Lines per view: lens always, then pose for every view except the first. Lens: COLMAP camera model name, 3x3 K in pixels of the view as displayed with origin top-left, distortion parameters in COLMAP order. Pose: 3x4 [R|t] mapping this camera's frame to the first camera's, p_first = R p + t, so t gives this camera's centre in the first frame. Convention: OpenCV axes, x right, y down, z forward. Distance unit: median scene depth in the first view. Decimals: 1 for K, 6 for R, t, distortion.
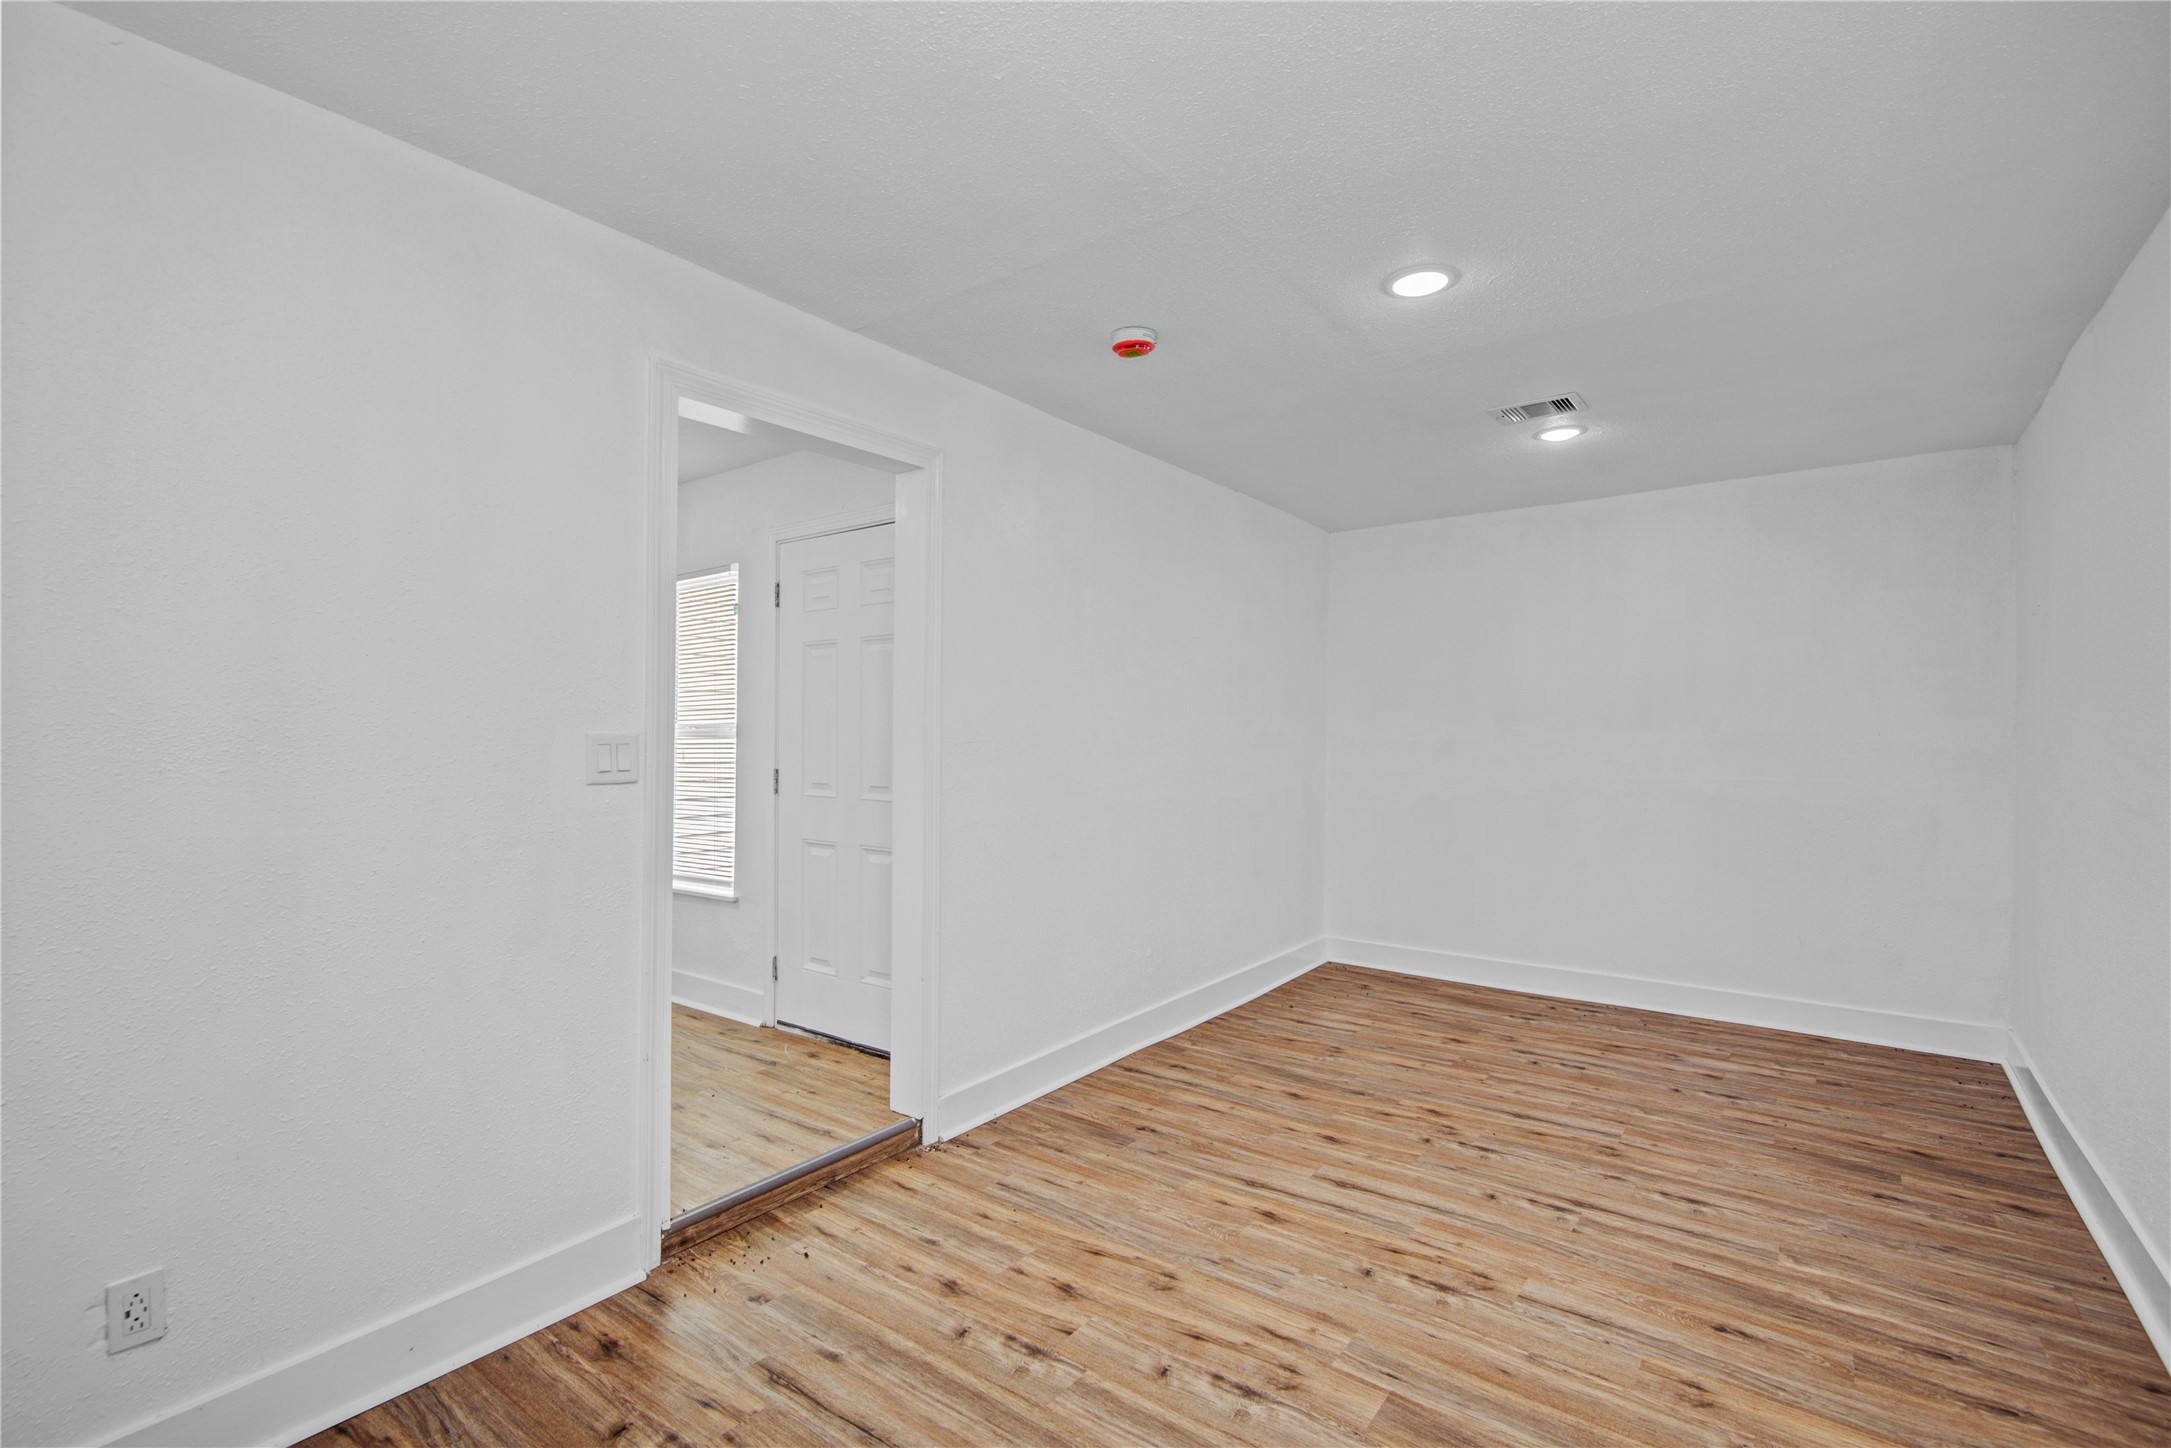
lens RADIAL K [[997.5, 0, 1085.4], [0, 997.5, 723.4], [0, 0, 1]] dist [0.007348, -0.005009]
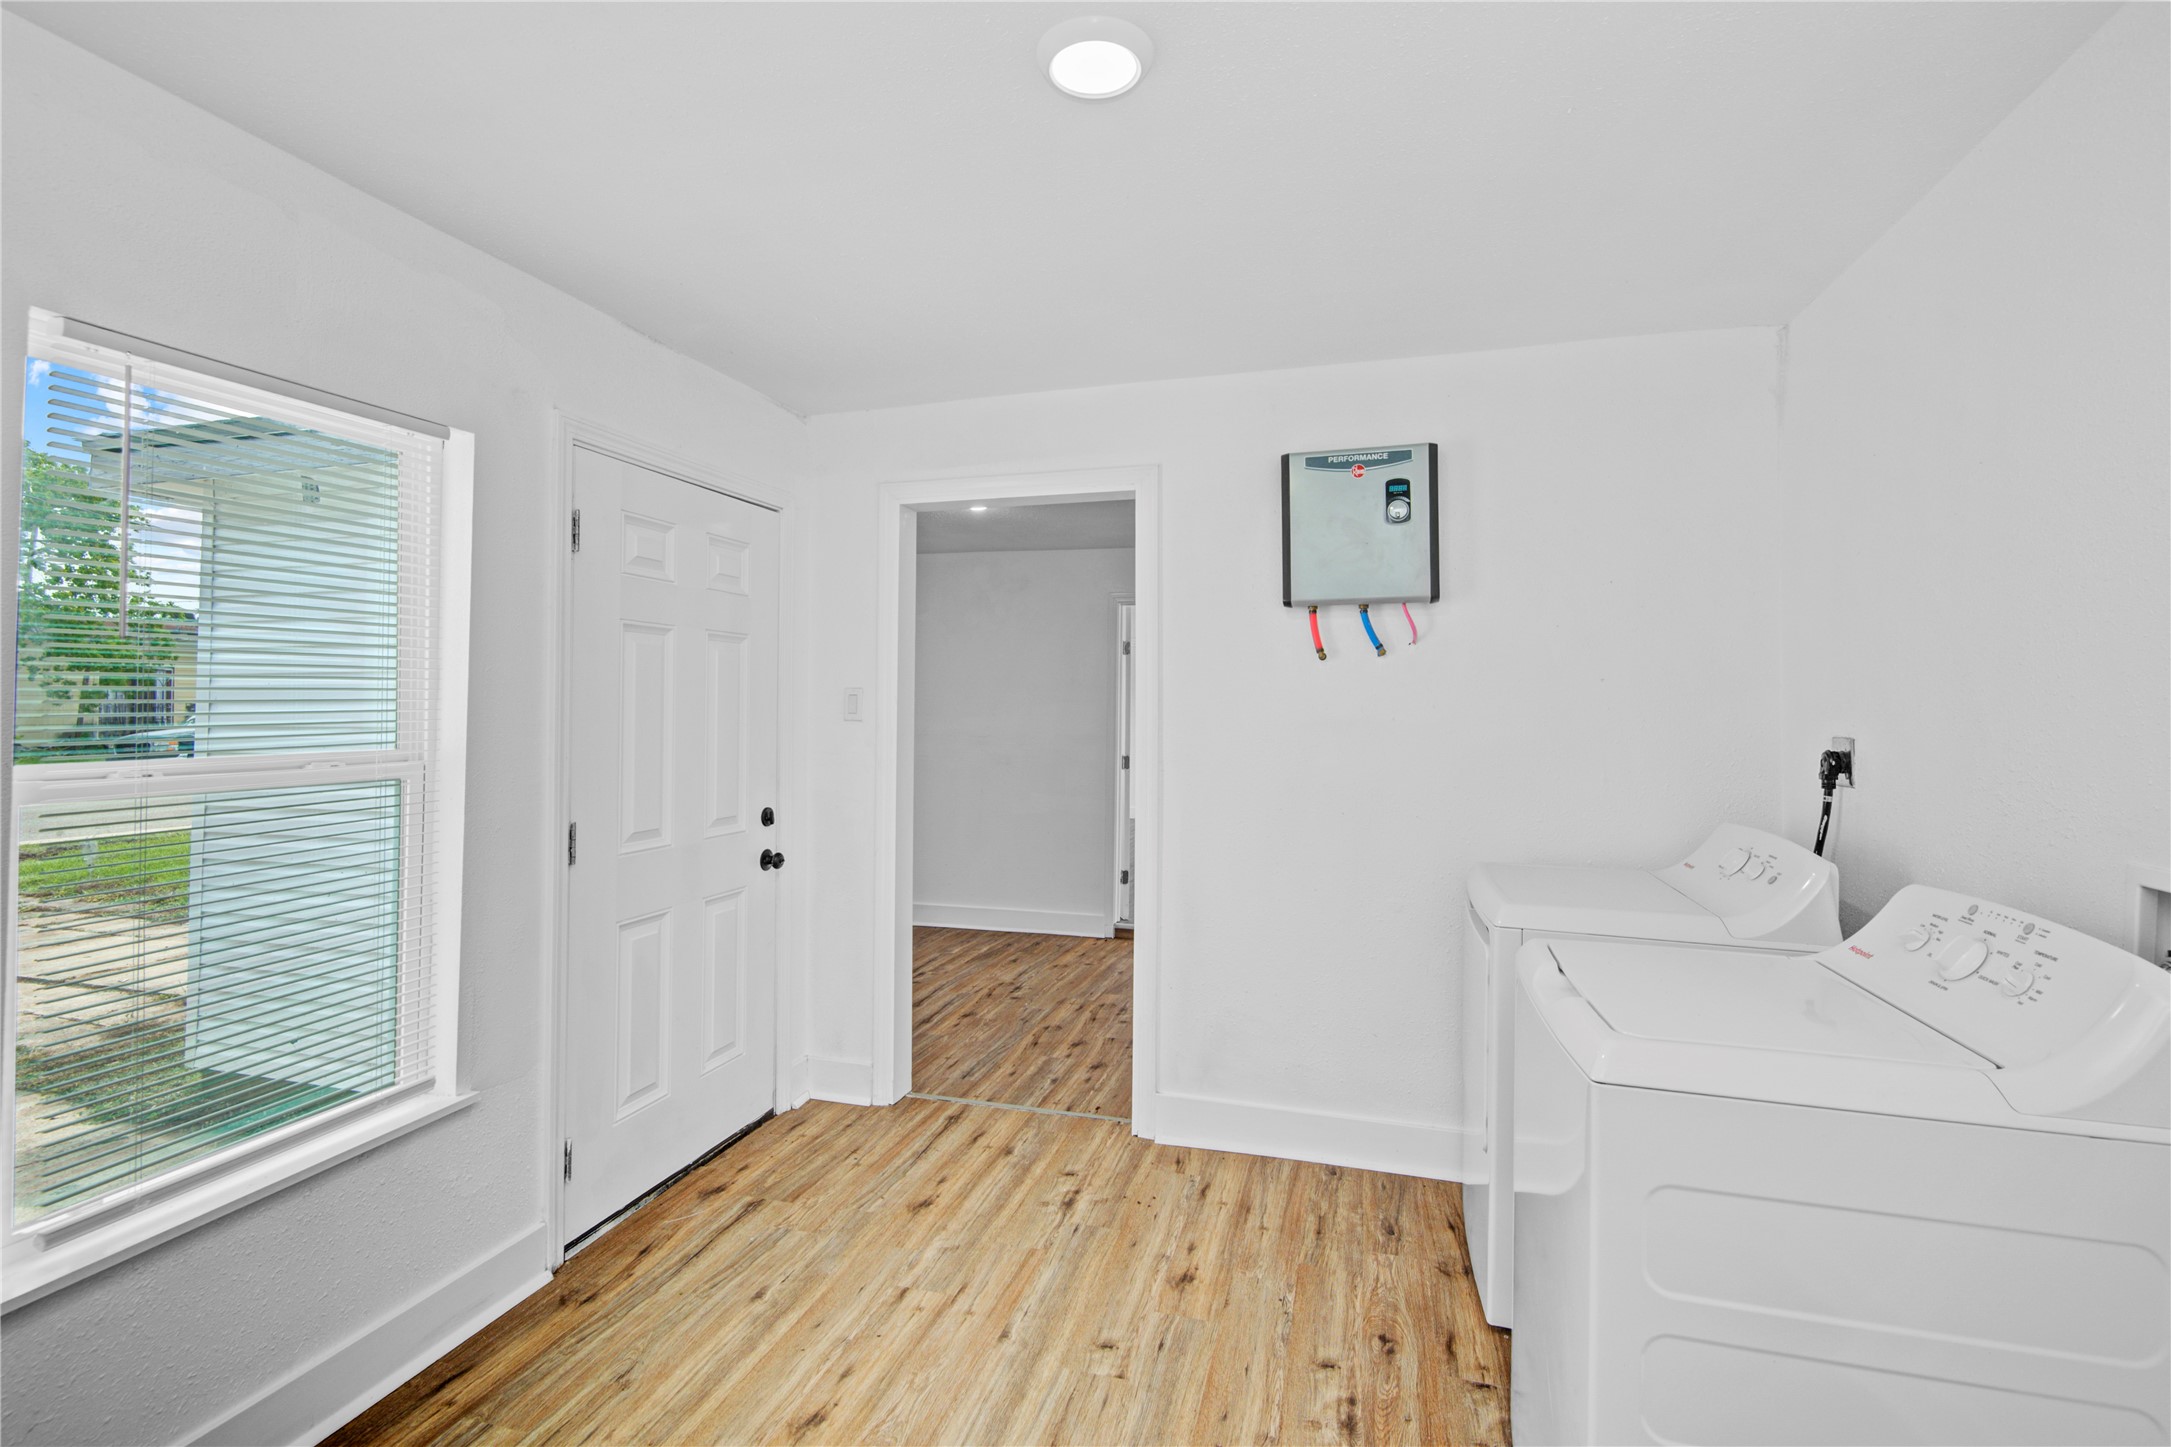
lens RADIAL K [[997.5, 0, 1085.0], [0, 997.5, 711.6], [0, 0, 1]] dist [0.007348, -0.005009]
pose [[-0.360906, -0.003042, 0.932597, -1.122369], [-0.011460, 0.999934, -0.001173, -0.027272], [-0.932532, -0.011111, -0.360916, 1.072406]]
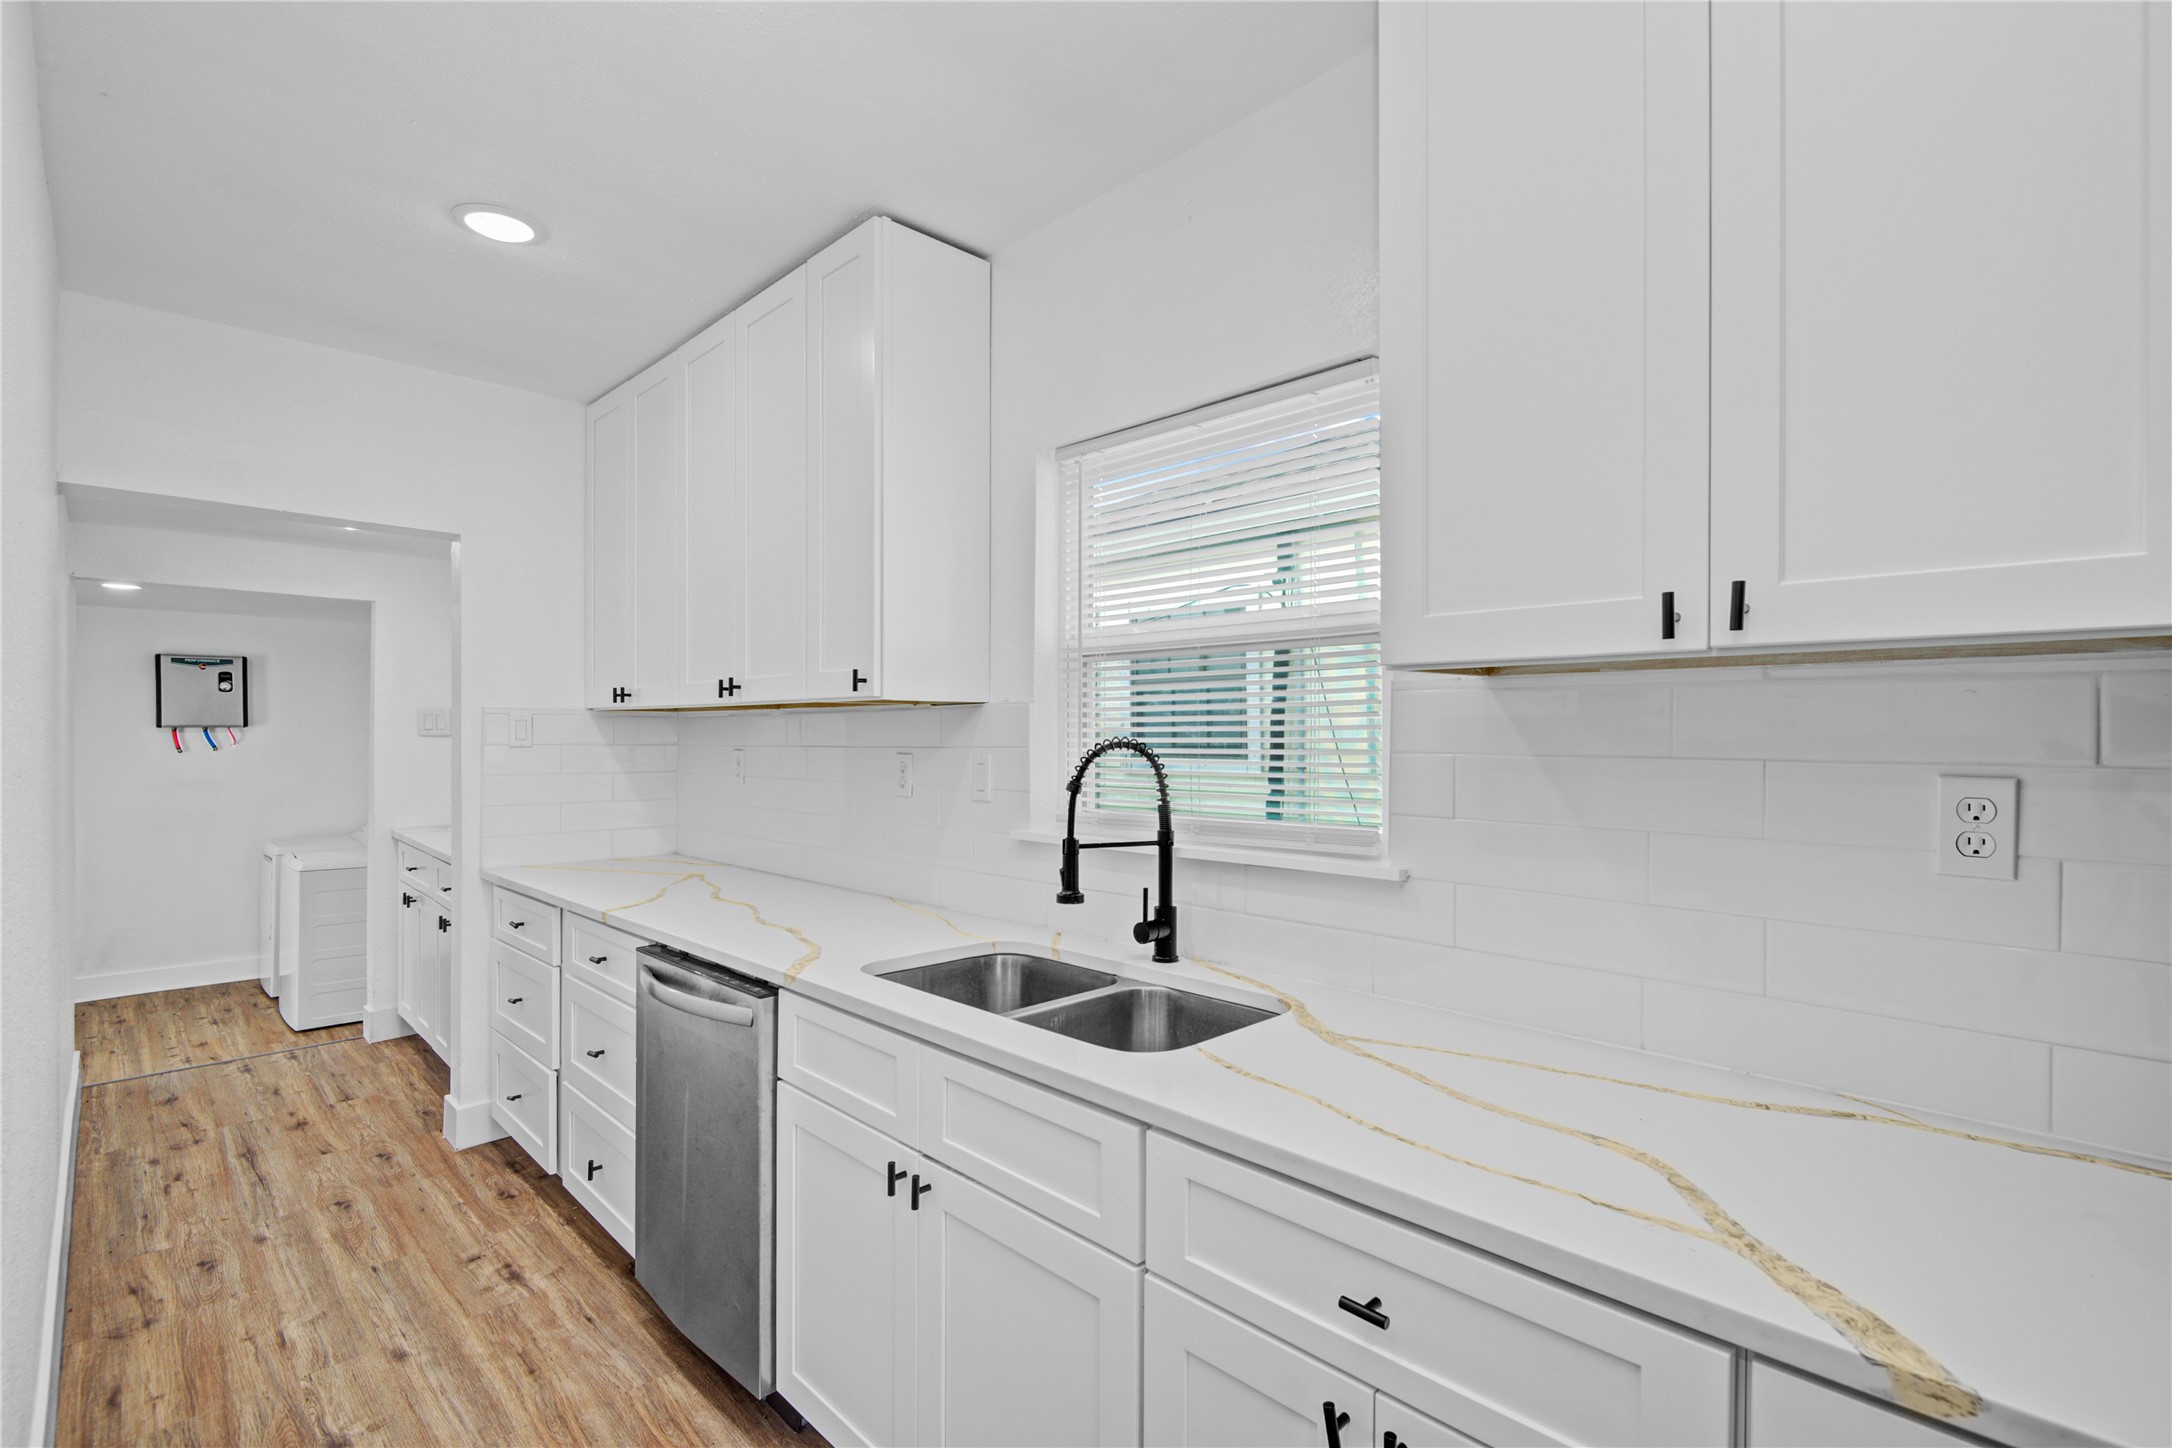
lens RADIAL K [[998.0, 0, 1062.9], [0, 998.0, 726.6], [0, 0, 1]] dist [0.007348, -0.005009]
pose [[-0.985902, -0.003108, 0.167297, -2.034715], [-0.005266, 0.999909, -0.012455, -0.092908], [-0.167243, -0.013160, -0.985828, 1.880838]]
